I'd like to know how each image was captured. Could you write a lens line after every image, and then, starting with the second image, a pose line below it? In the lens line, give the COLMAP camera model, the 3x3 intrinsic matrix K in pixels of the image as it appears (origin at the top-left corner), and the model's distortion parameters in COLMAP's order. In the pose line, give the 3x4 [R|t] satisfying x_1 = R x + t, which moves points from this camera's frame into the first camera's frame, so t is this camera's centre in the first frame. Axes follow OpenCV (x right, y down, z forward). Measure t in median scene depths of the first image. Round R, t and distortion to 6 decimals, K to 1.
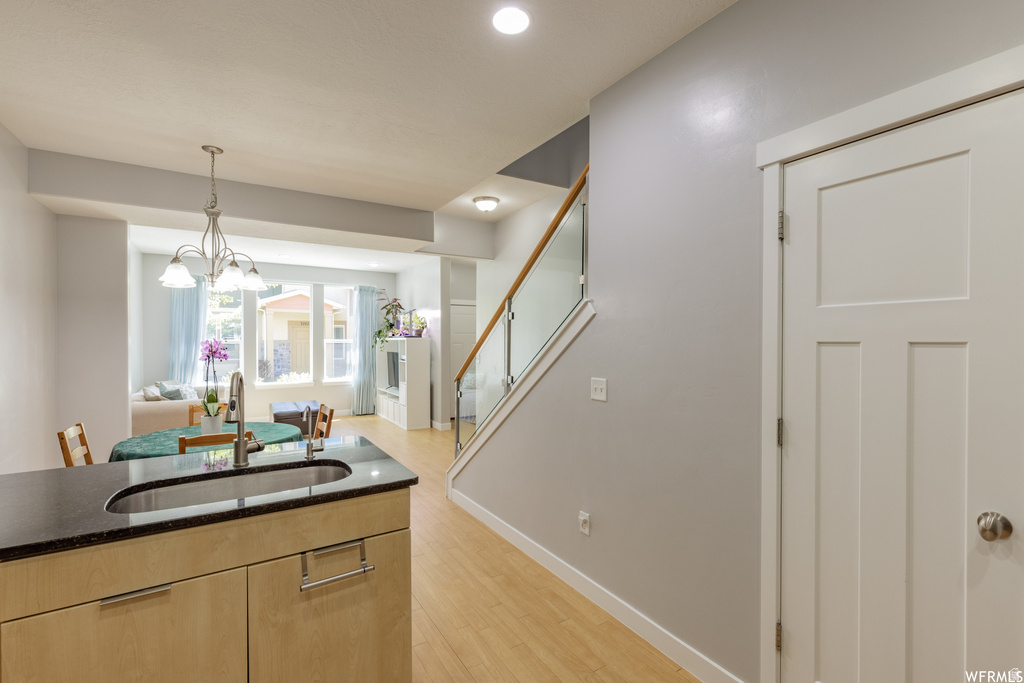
lens RADIAL K [[458.7, 0, 518.2], [0, 458.7, 342.8], [0, 0, 1]] dist [0.013829, -0.002197]
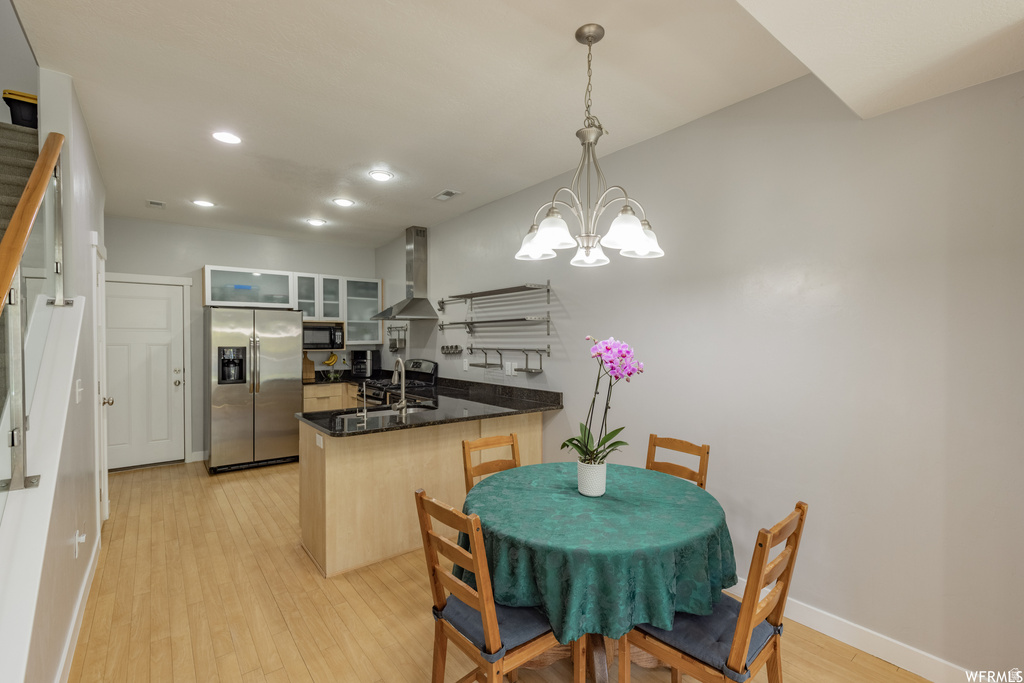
lens RADIAL K [[458.7, 0, 513.8], [0, 458.7, 345.7], [0, 0, 1]] dist [0.013829, -0.002197]
pose [[-0.994974, 0.003858, -0.100056, -0.566266], [0.001707, 0.999766, 0.021569, -0.013573], [0.100116, 0.021290, -0.994748, 1.821058]]
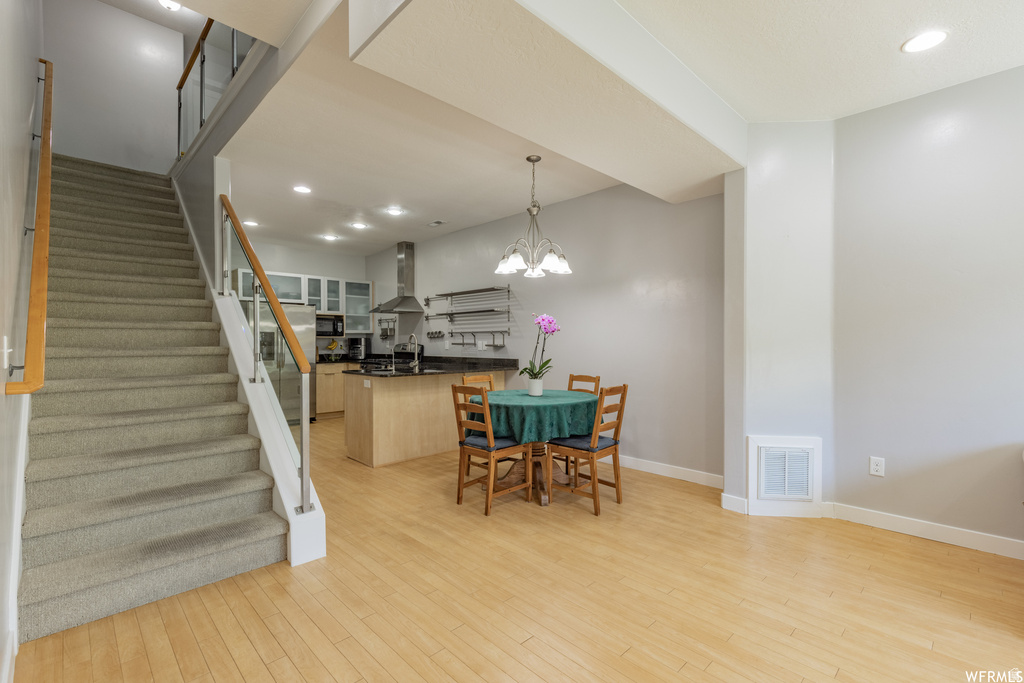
lens RADIAL K [[458.7, 0, 515.1], [0, 458.7, 341.4], [0, 0, 1]] dist [0.013829, -0.002197]
pose [[-0.978321, 0.002873, -0.207074, -0.416065], [0.001465, 0.999975, 0.006953, 0.058666], [0.207089, 0.006499, -0.978301, 2.449218]]
